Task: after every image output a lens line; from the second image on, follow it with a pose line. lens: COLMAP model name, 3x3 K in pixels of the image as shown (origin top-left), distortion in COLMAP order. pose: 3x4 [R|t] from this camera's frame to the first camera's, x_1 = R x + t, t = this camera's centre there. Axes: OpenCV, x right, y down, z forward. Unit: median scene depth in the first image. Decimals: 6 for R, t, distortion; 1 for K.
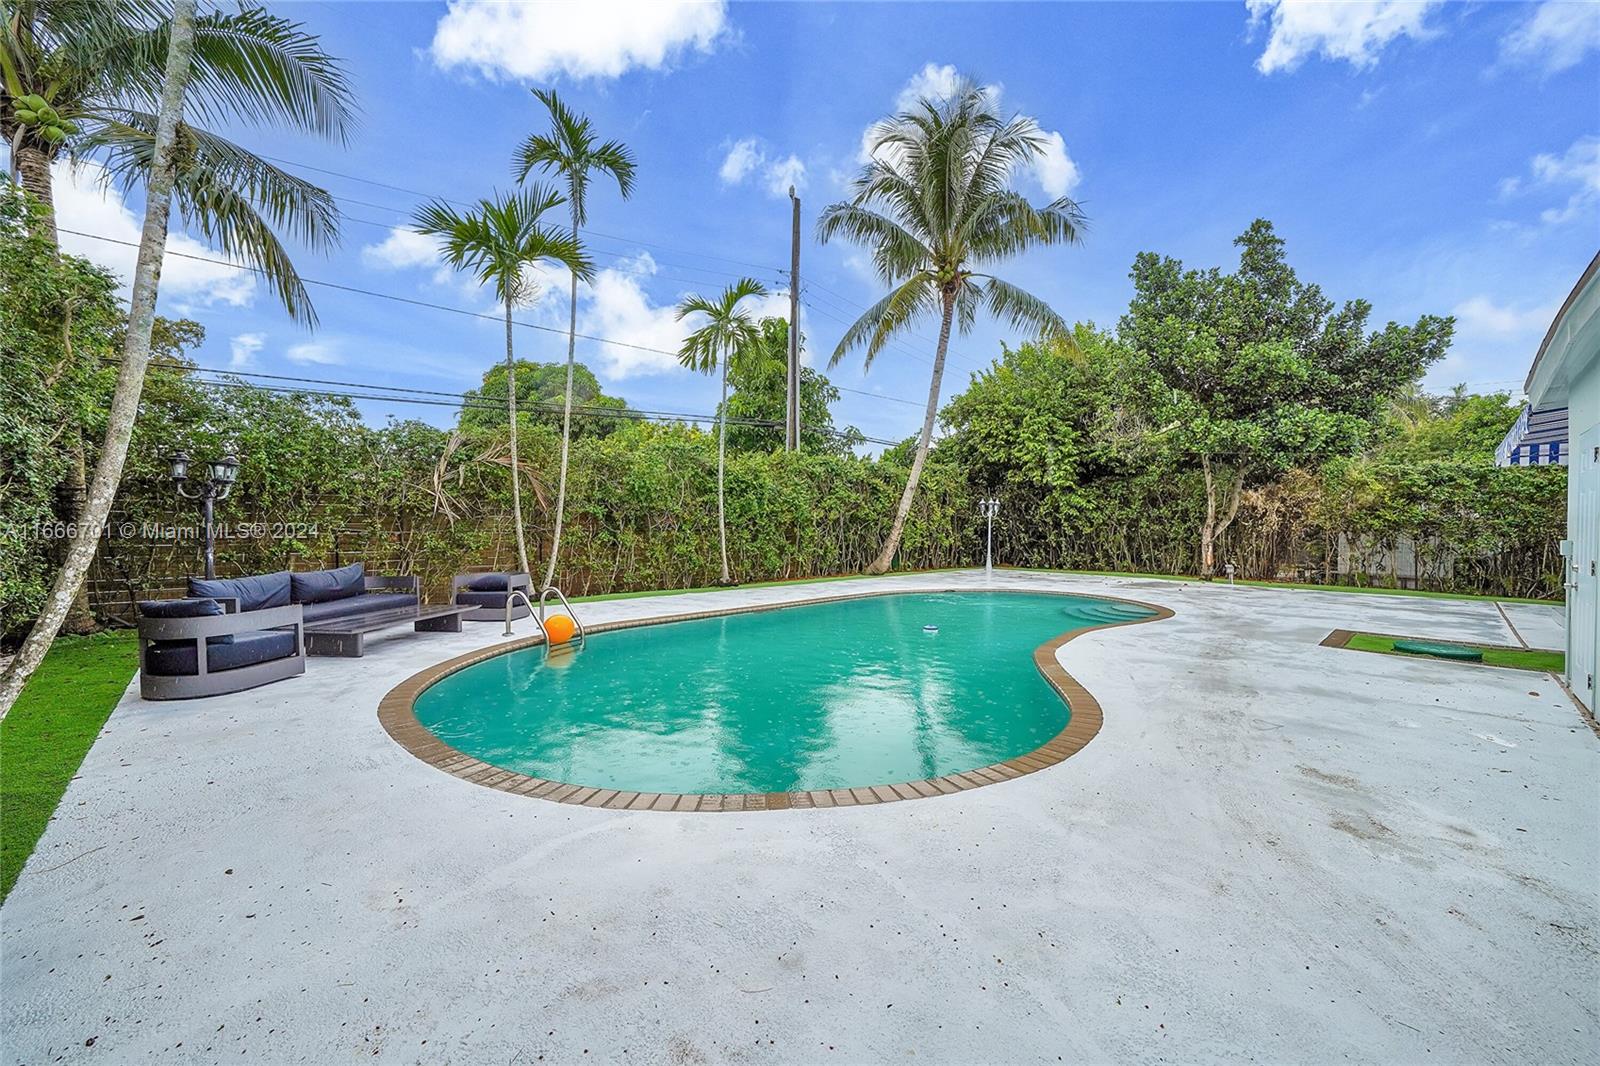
lens RADIAL K [[609.5, 0, 796.8], [0, 609.5, 529.4], [0, 0, 1]] dist [-0.010887, 0.000381]
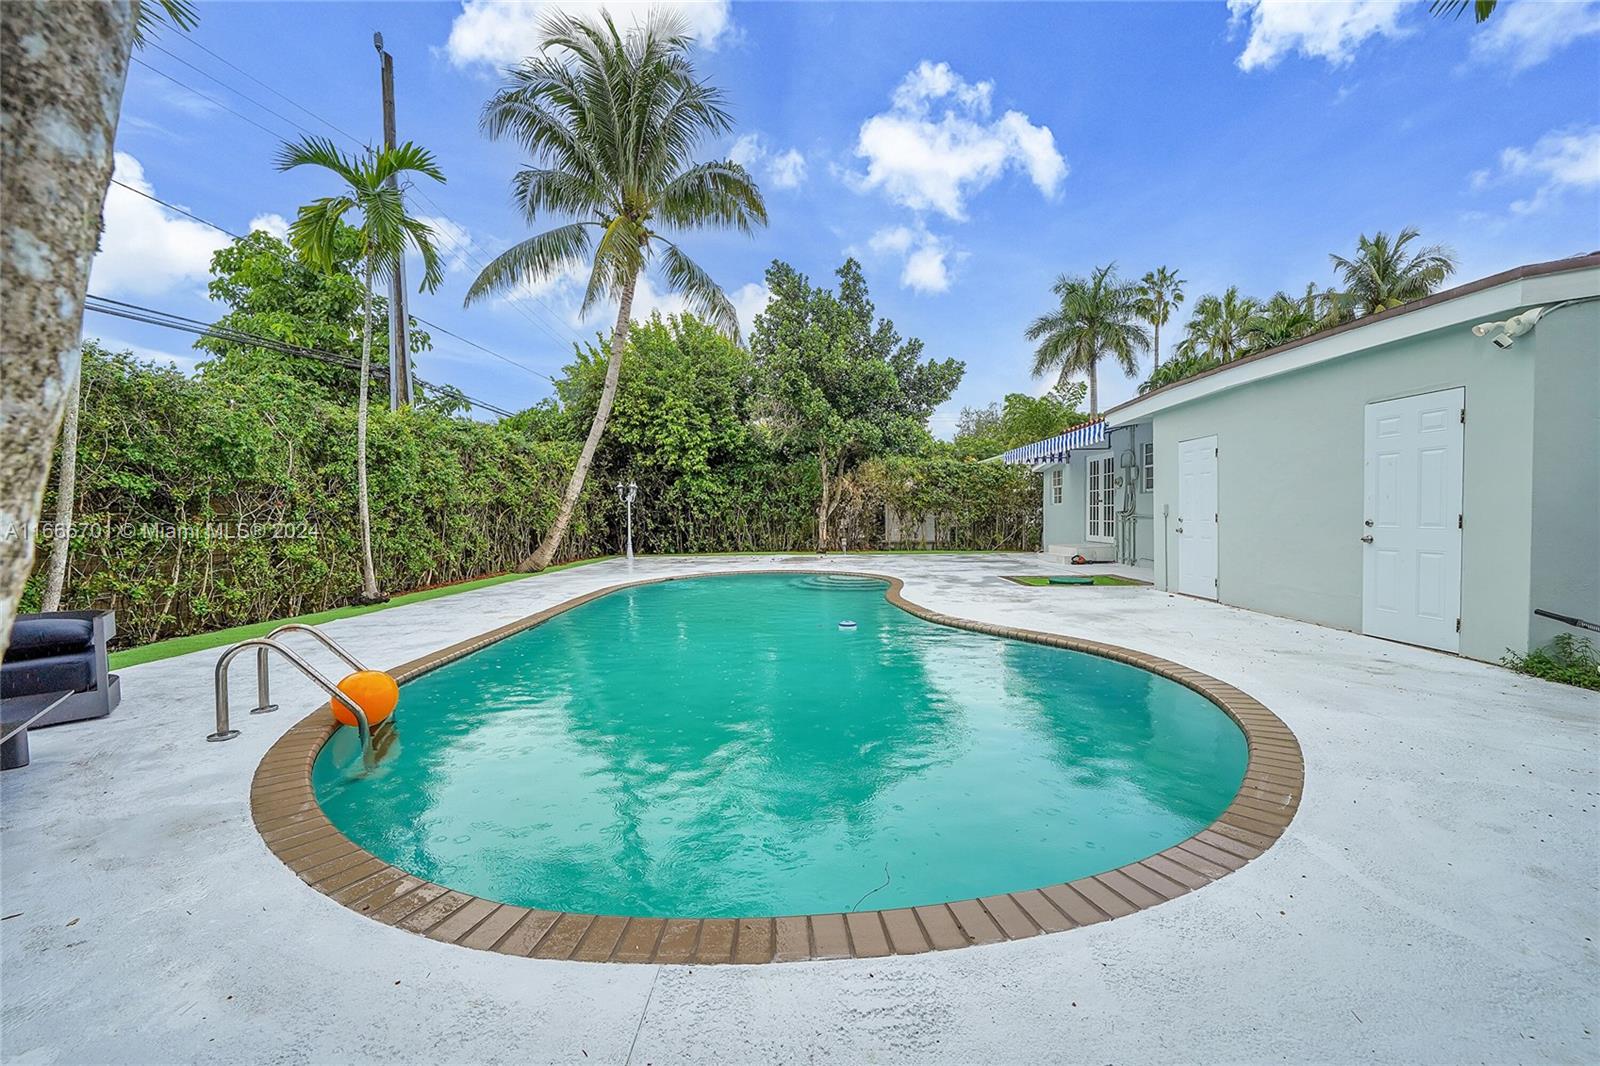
lens RADIAL K [[627.1, 0, 806.6], [0, 627.1, 526.9], [0, 0, 1]] dist [0.000635, -0.000208]
pose [[0.709027, -0.031553, 0.704475, -0.238163], [0.023084, 0.999502, 0.021534, 0.005881], [-0.704803, 0.000994, 0.709402, 0.171391]]
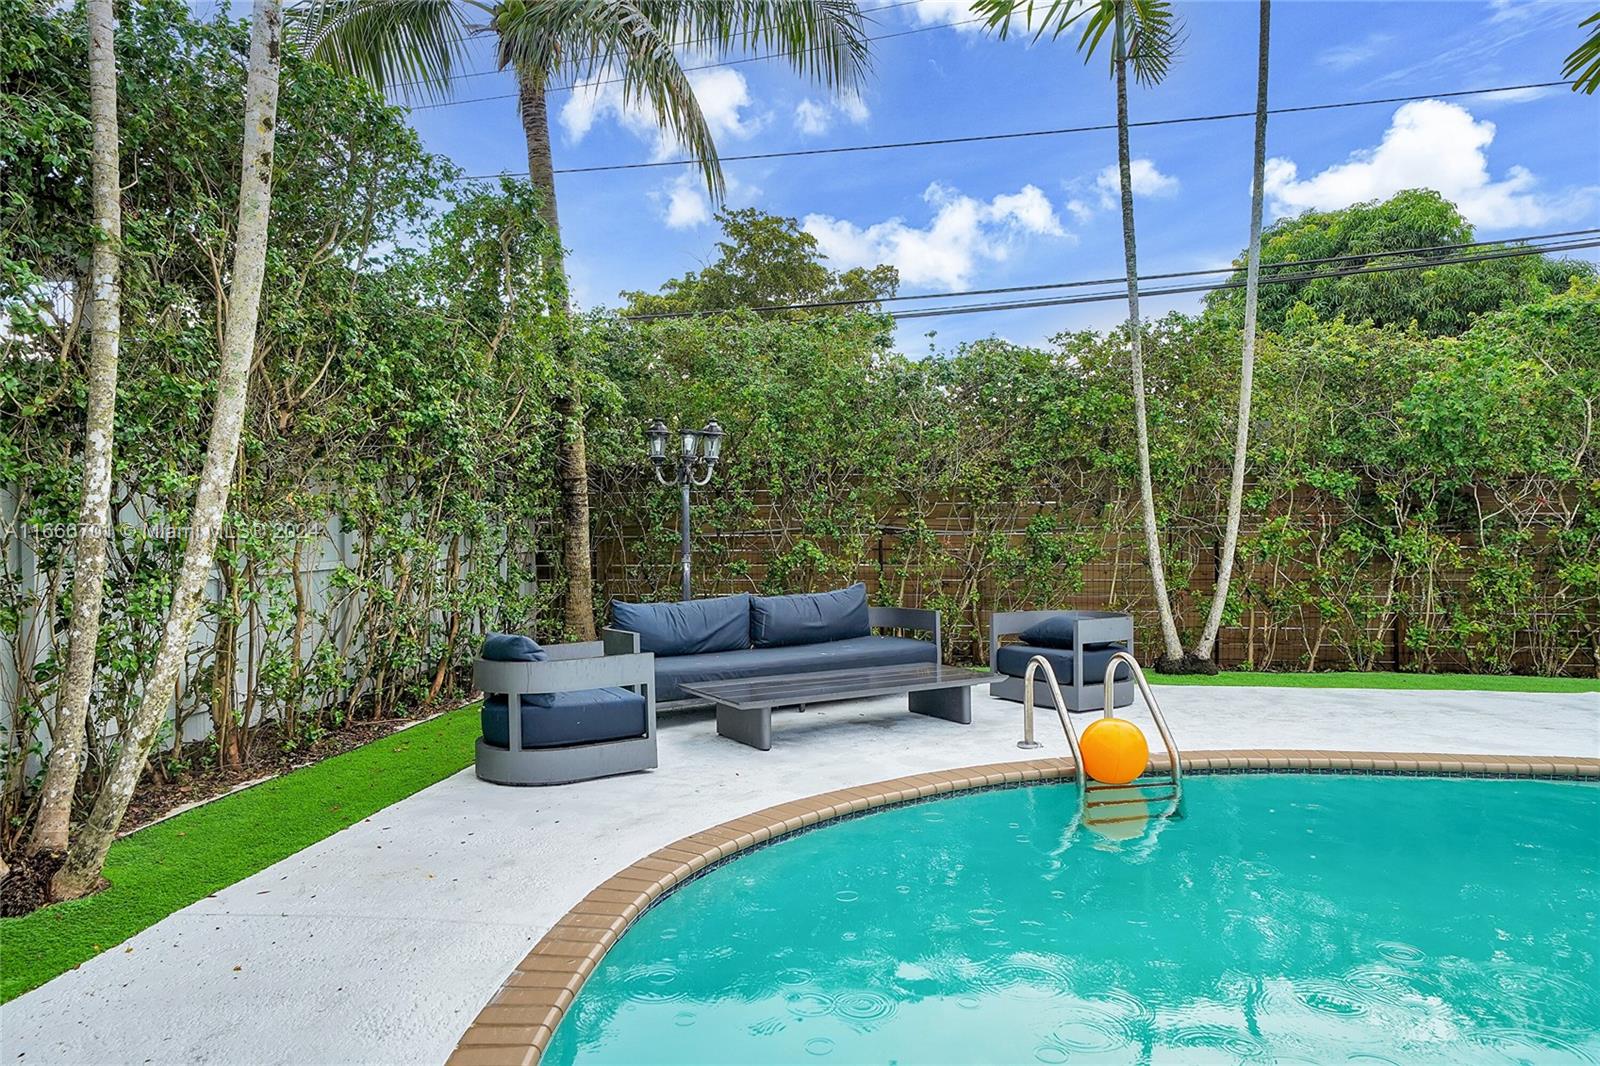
lens RADIAL K [[1039.1, 0, 800.1], [0, 1039.1, 530.2], [0, 0, 1]] dist [0.009398, 0.001488]
pose [[0.603534, -0.003901, -0.797328, 0.034527], [0.007146, 0.999974, 0.000517, 0.000793], [0.797305, -0.006009, 0.603546, 0.182467]]
